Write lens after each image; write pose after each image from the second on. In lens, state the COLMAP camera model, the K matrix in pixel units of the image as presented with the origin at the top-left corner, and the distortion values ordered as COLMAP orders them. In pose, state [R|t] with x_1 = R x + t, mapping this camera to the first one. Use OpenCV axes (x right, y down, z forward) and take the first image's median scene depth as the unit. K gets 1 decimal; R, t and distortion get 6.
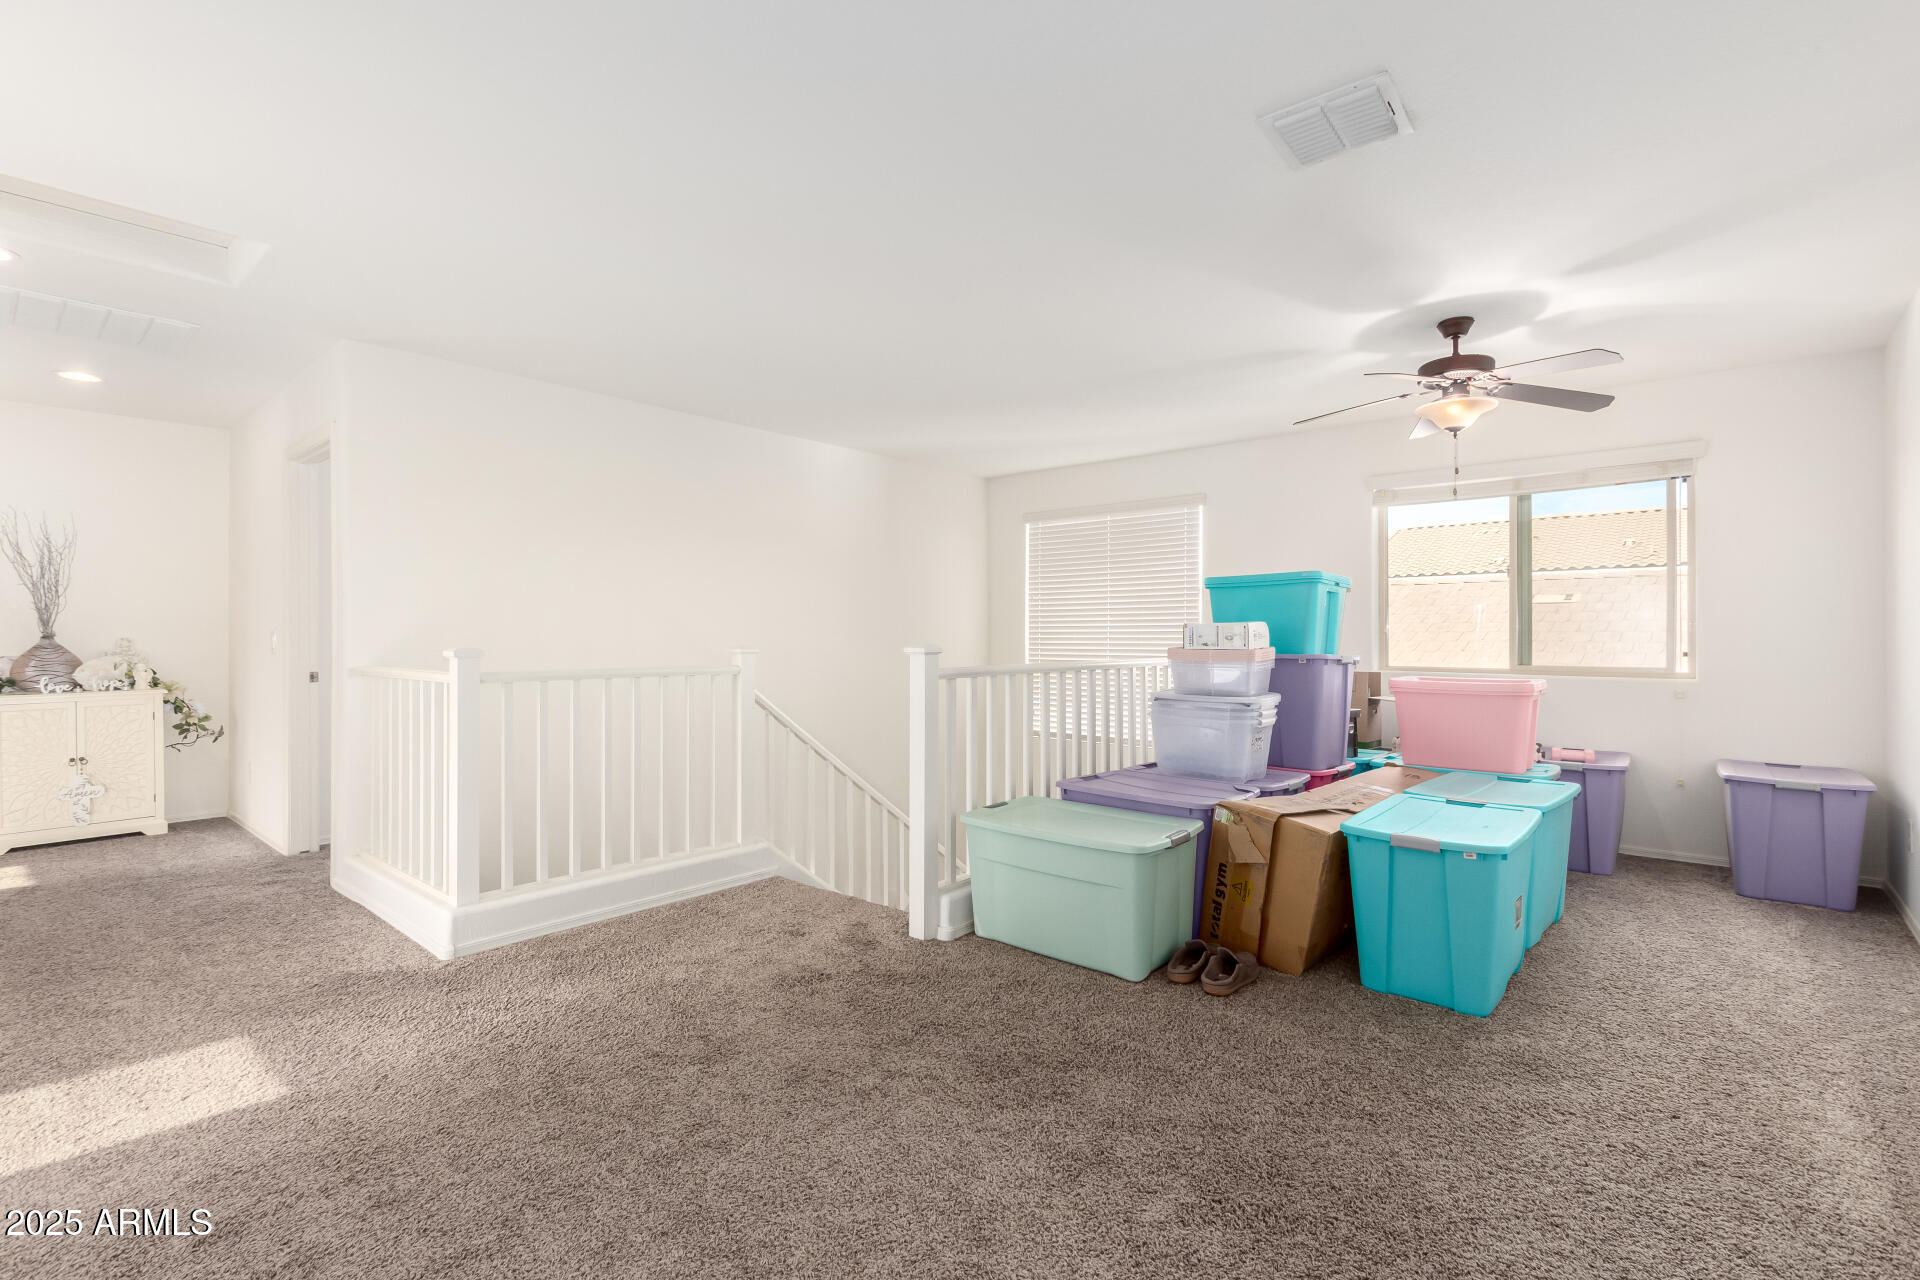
lens RADIAL K [[880.8, 0, 954.4], [0, 880.8, 635.0], [0, 0, 1]] dist [0.008720, -0.003135]
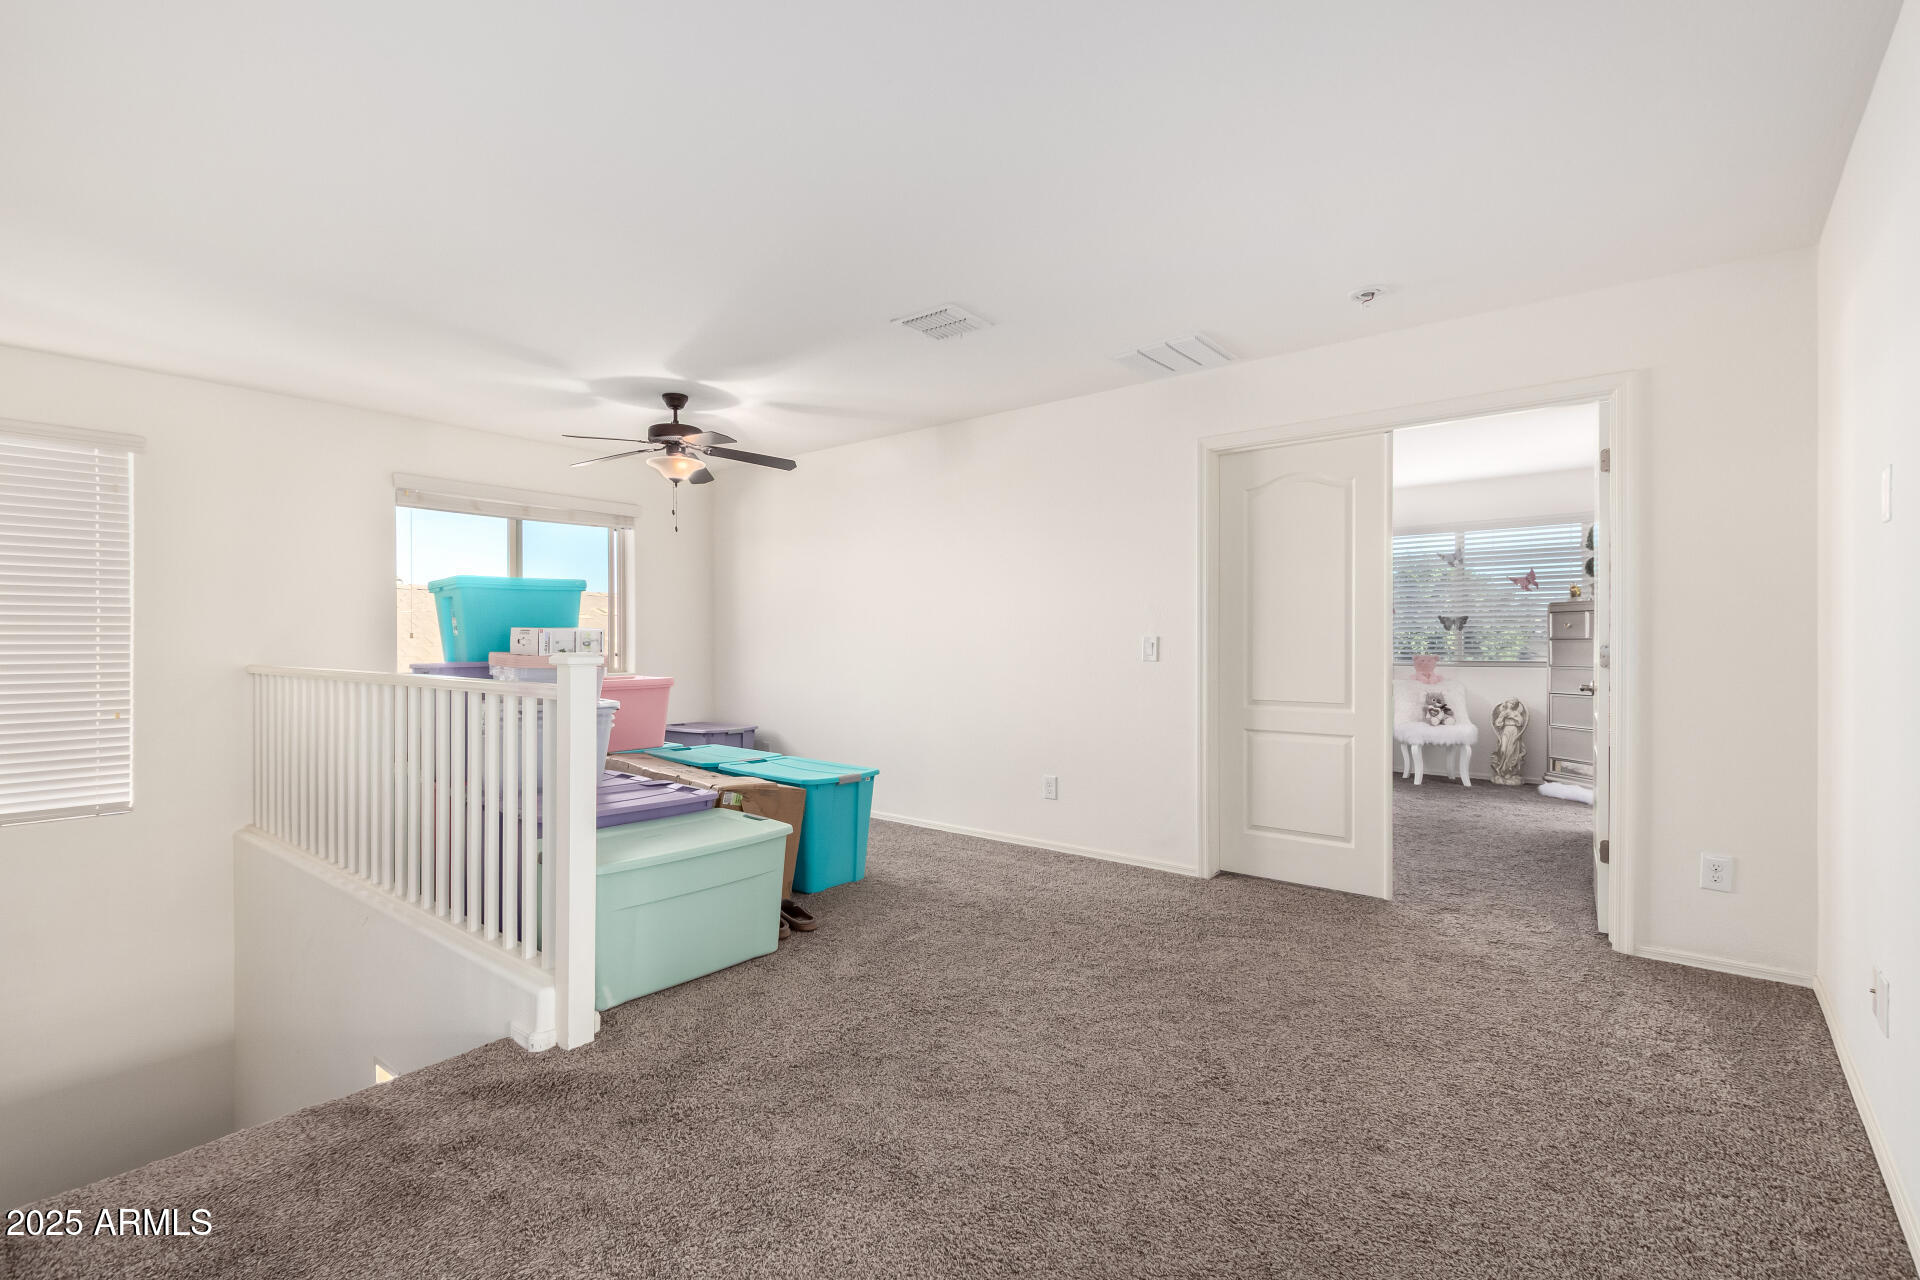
lens RADIAL K [[880.8, 0, 950.0], [0, 880.8, 634.1], [0, 0, 1]] dist [0.008720, -0.003135]
pose [[-0.008882, 0.006945, 0.999936, -0.716962], [-0.002876, 0.999972, -0.006971, -0.001196], [-0.999956, -0.002938, -0.008862, 0.609016]]
